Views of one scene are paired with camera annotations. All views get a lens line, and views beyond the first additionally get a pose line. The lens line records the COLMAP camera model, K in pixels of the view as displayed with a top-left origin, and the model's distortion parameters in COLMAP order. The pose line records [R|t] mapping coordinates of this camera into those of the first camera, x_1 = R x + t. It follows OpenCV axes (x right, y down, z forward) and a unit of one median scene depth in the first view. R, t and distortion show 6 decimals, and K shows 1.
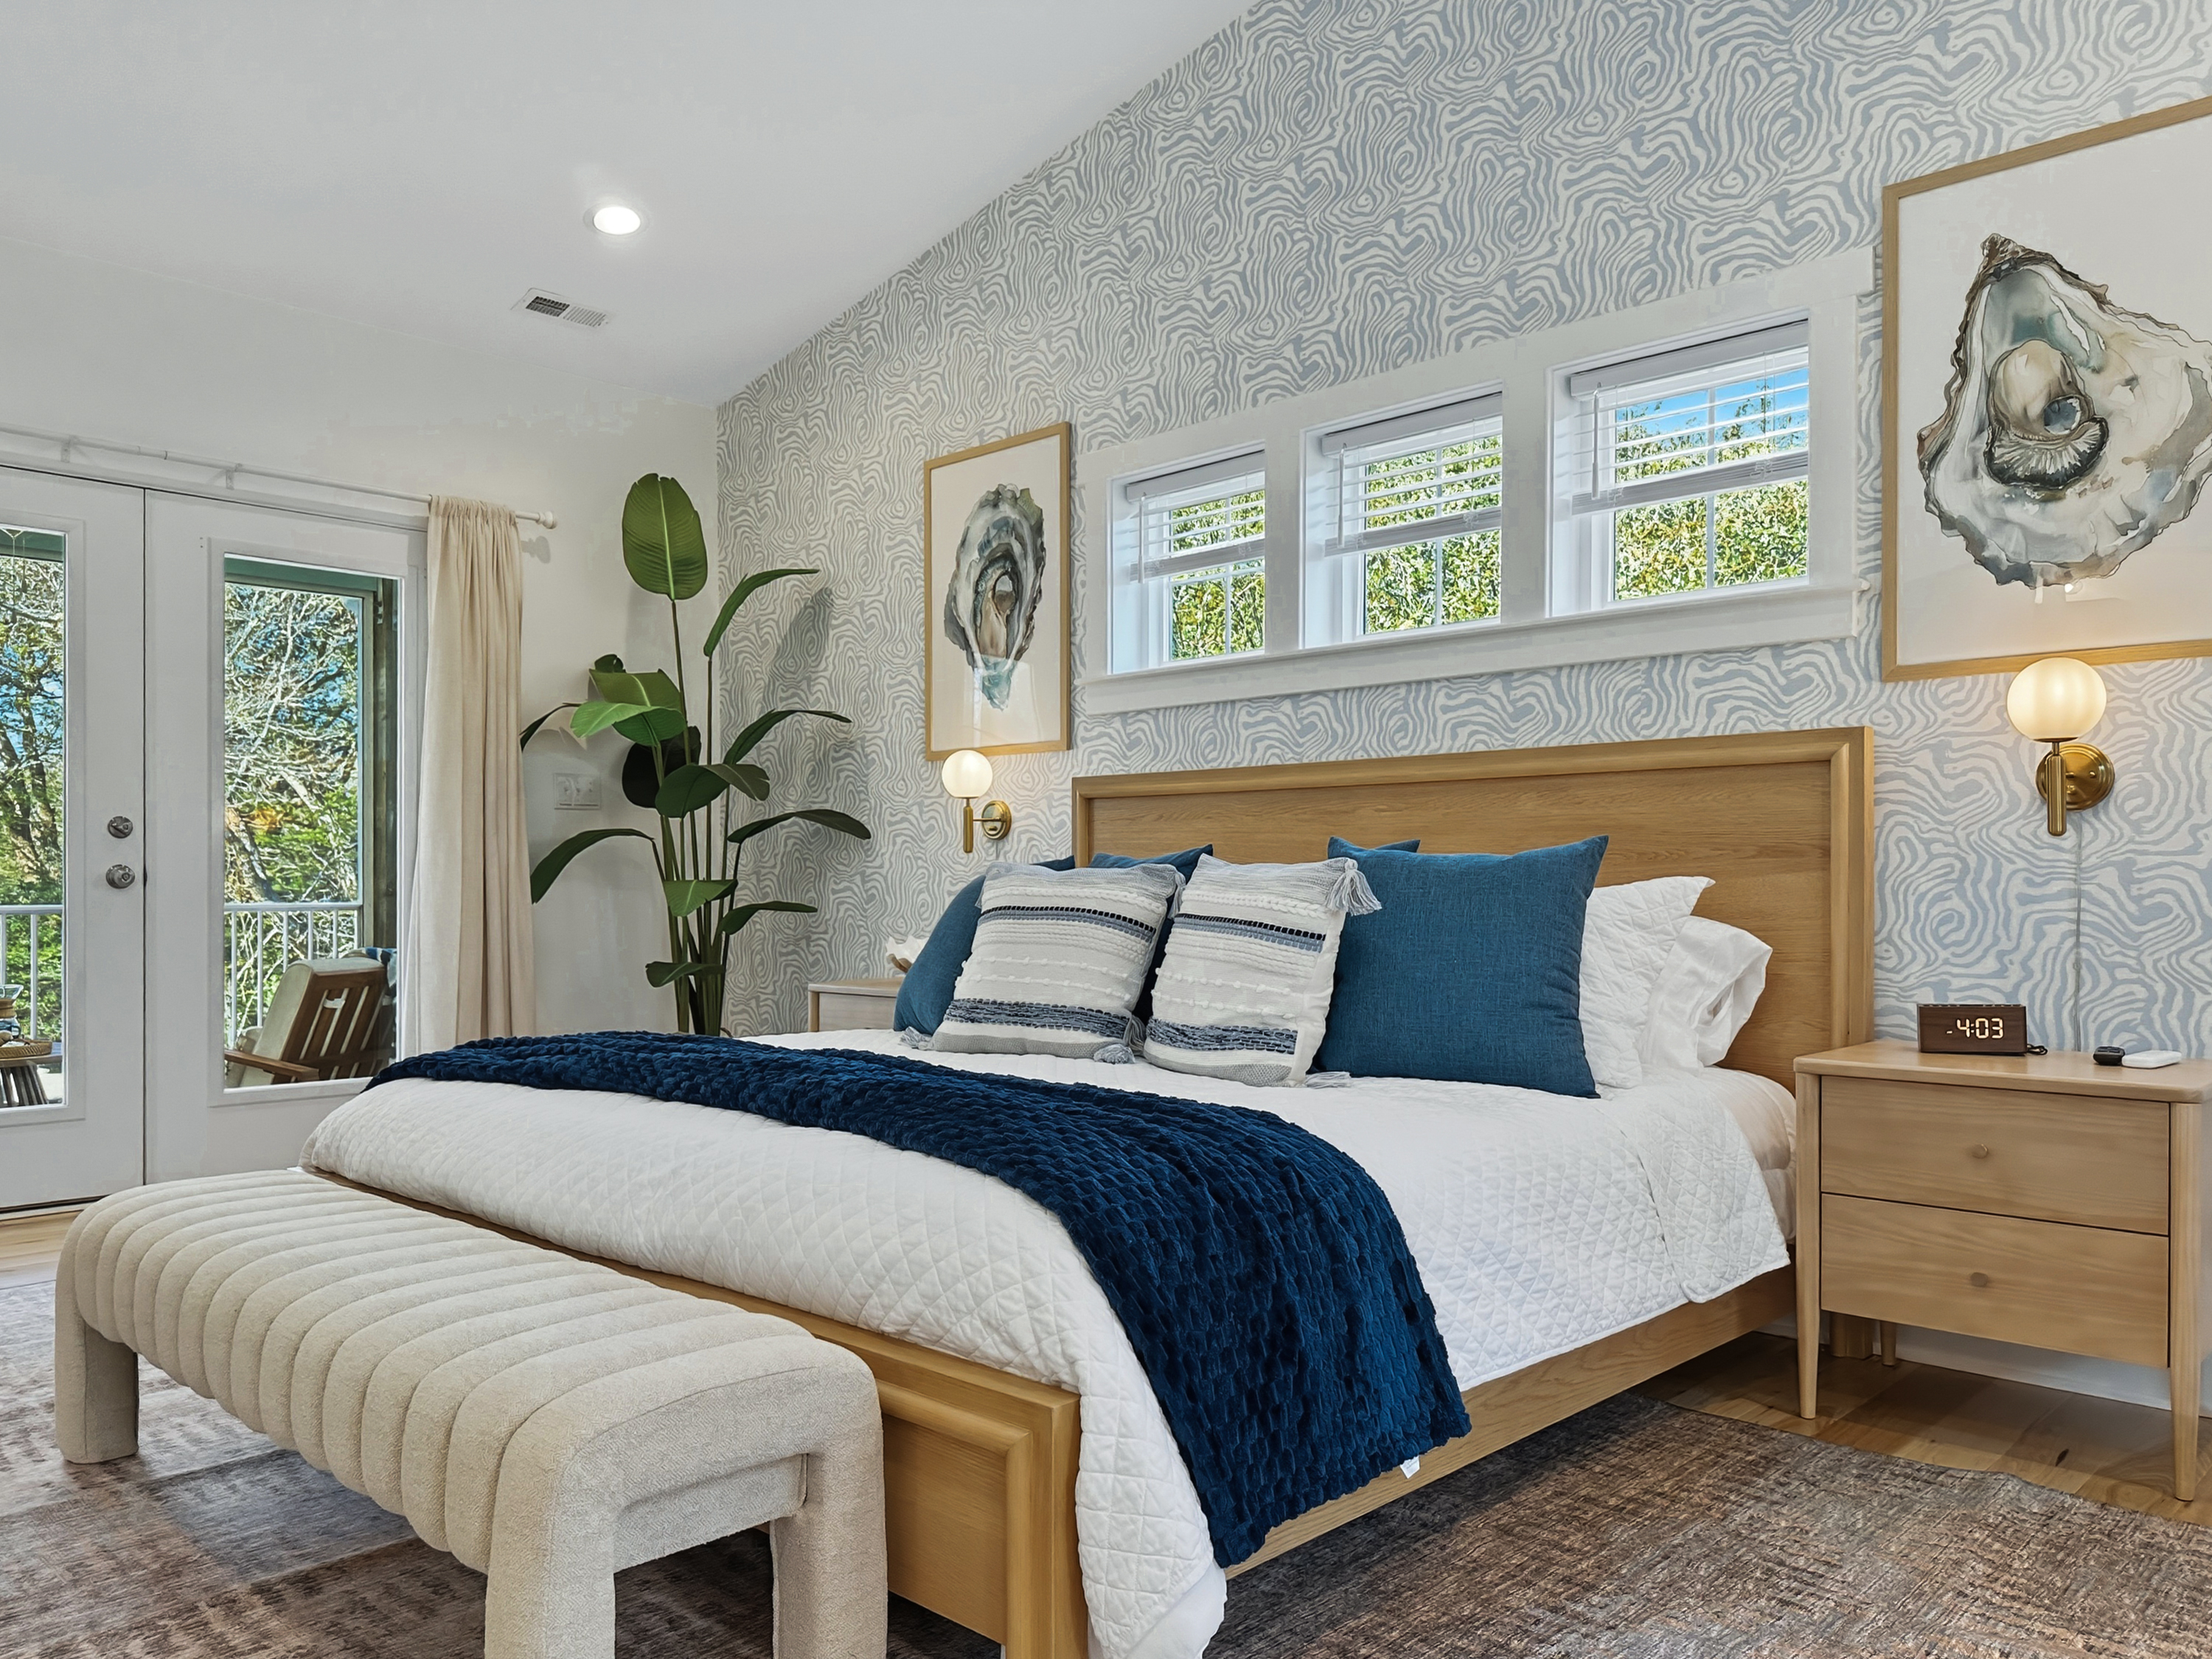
lens RADIAL K [[1605.2, 0, 1118.8], [0, 1605.2, 909.7], [0, 0, 1]] dist [-0.021011, -0.003186]
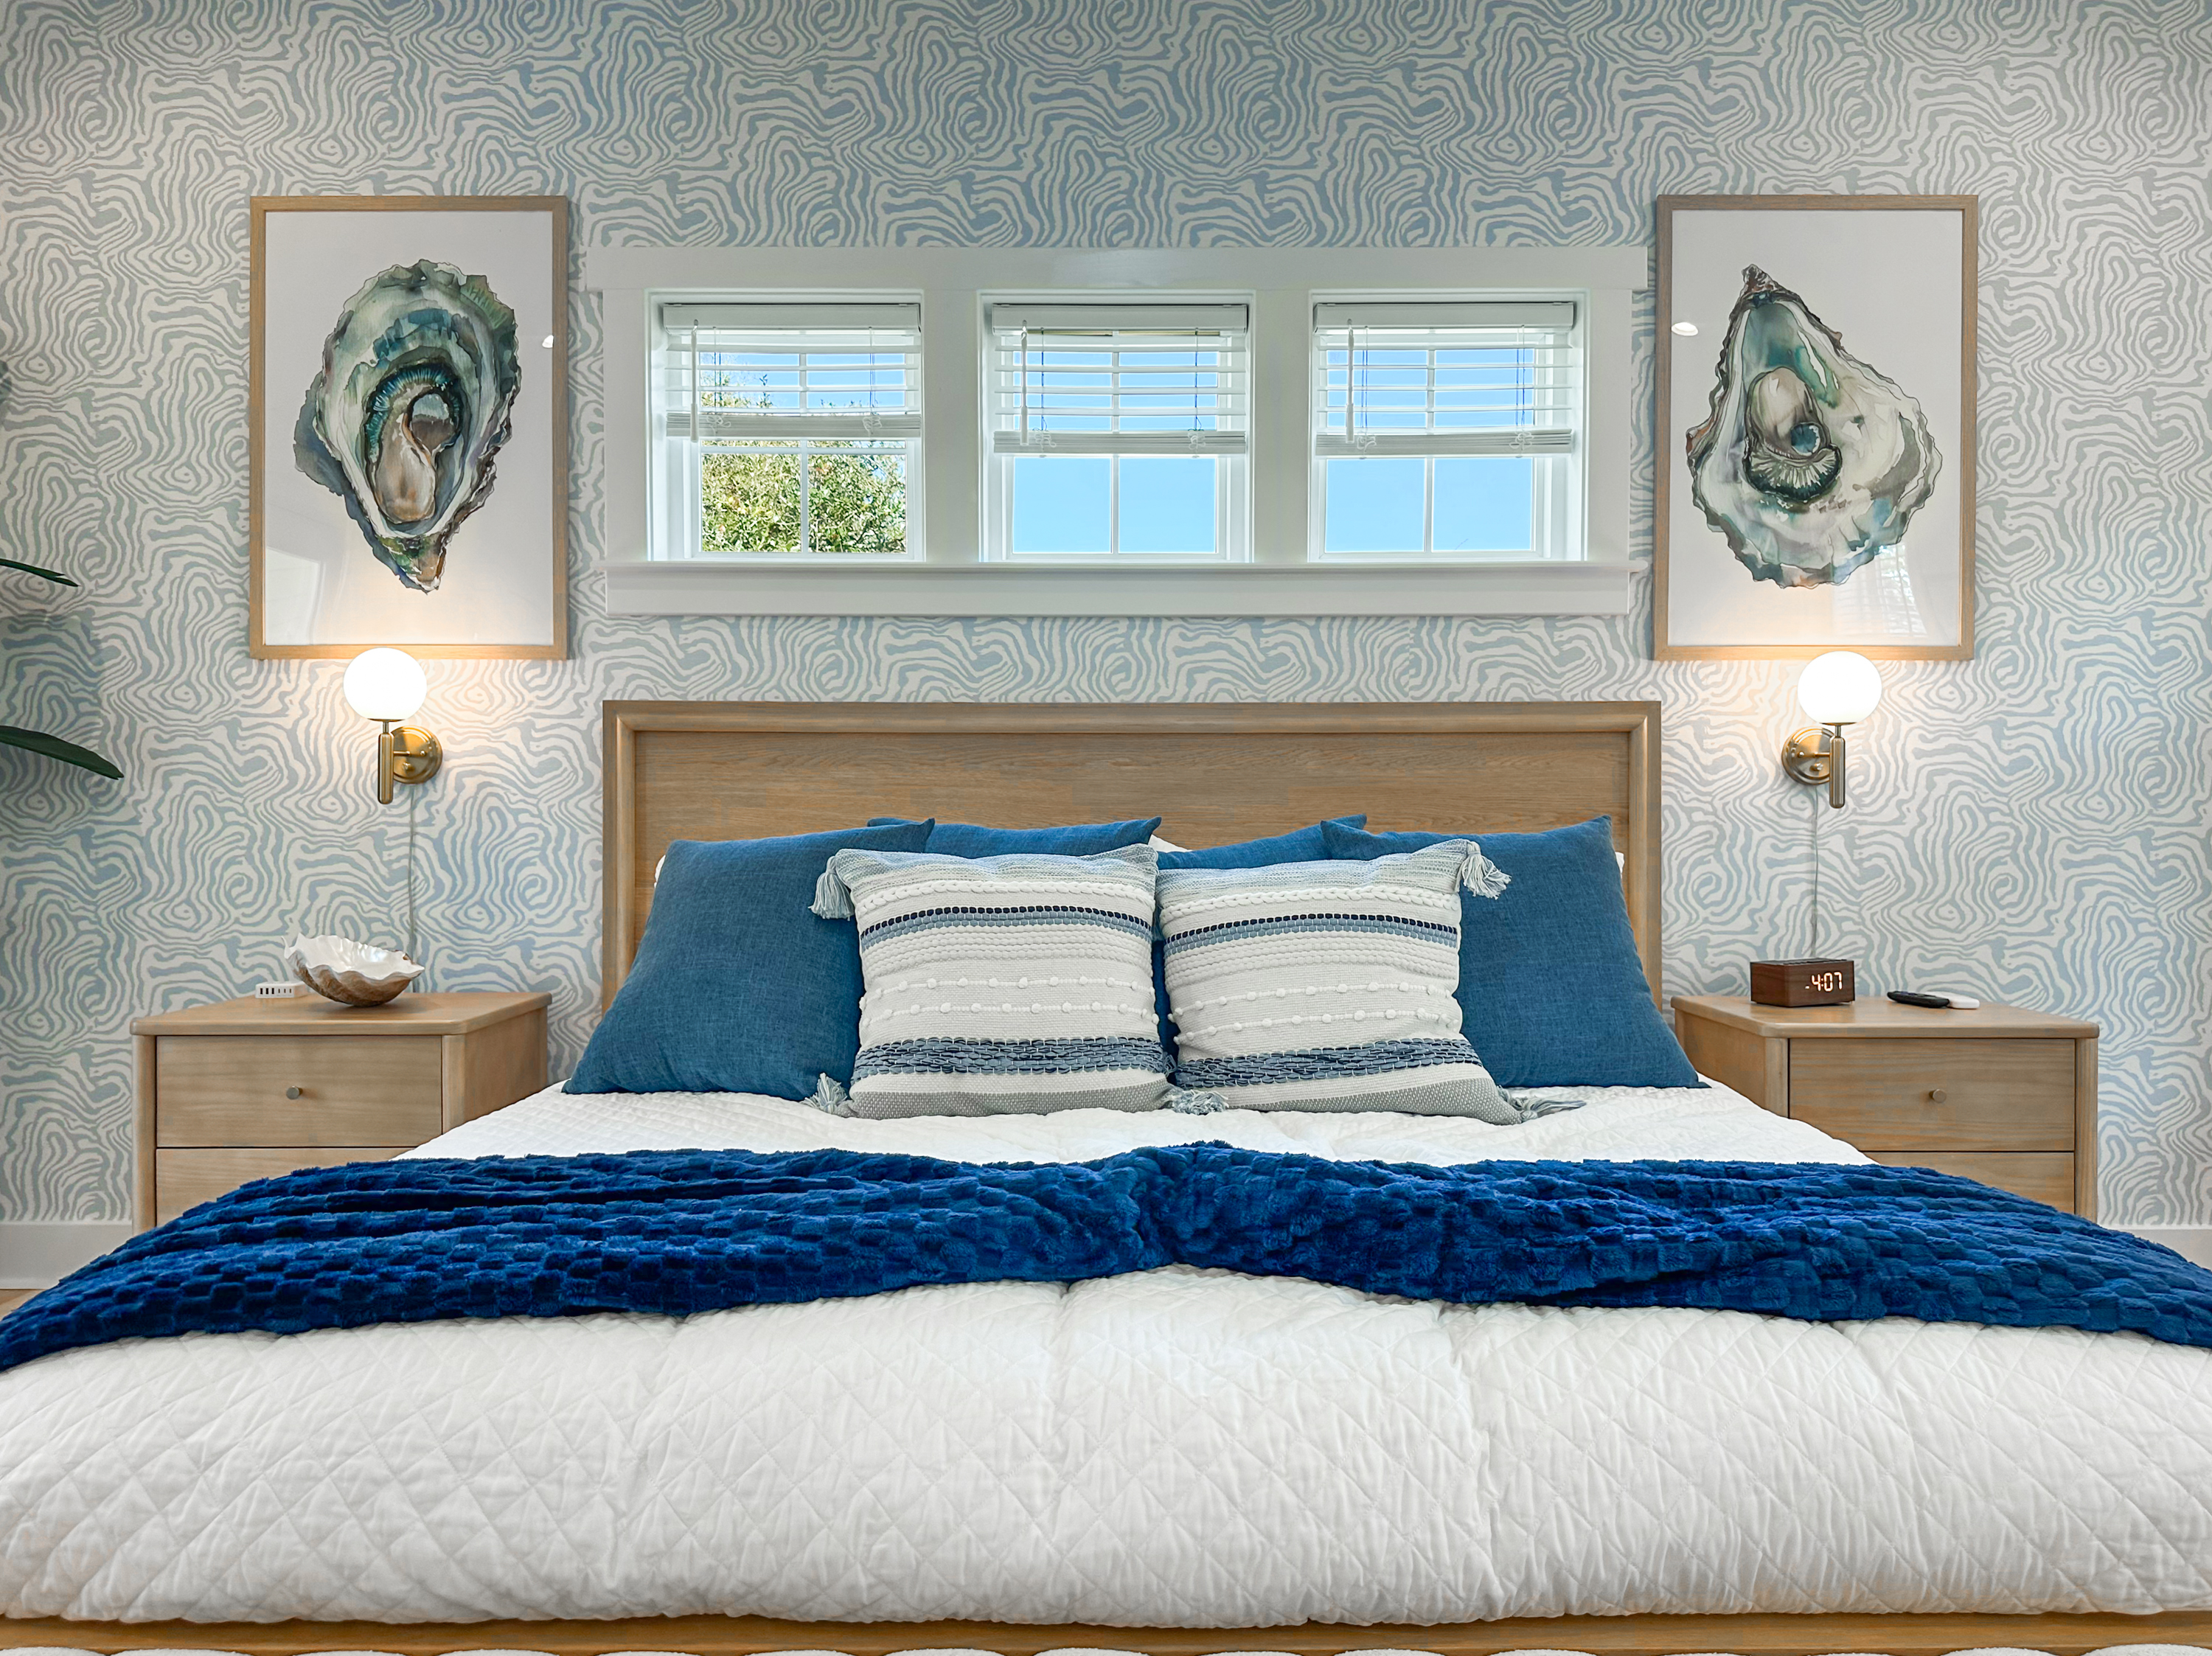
lens RADIAL K [[1542.0, 0, 1142.2], [0, 1542.0, 832.1], [0, 0, 1]] dist [0.131938, -0.249764]
pose [[0.715558, 0.006812, 0.698520, -0.487692], [0.010863, 0.999723, -0.020878, -0.009440], [-0.698469, 0.022527, 0.715286, 0.489334]]
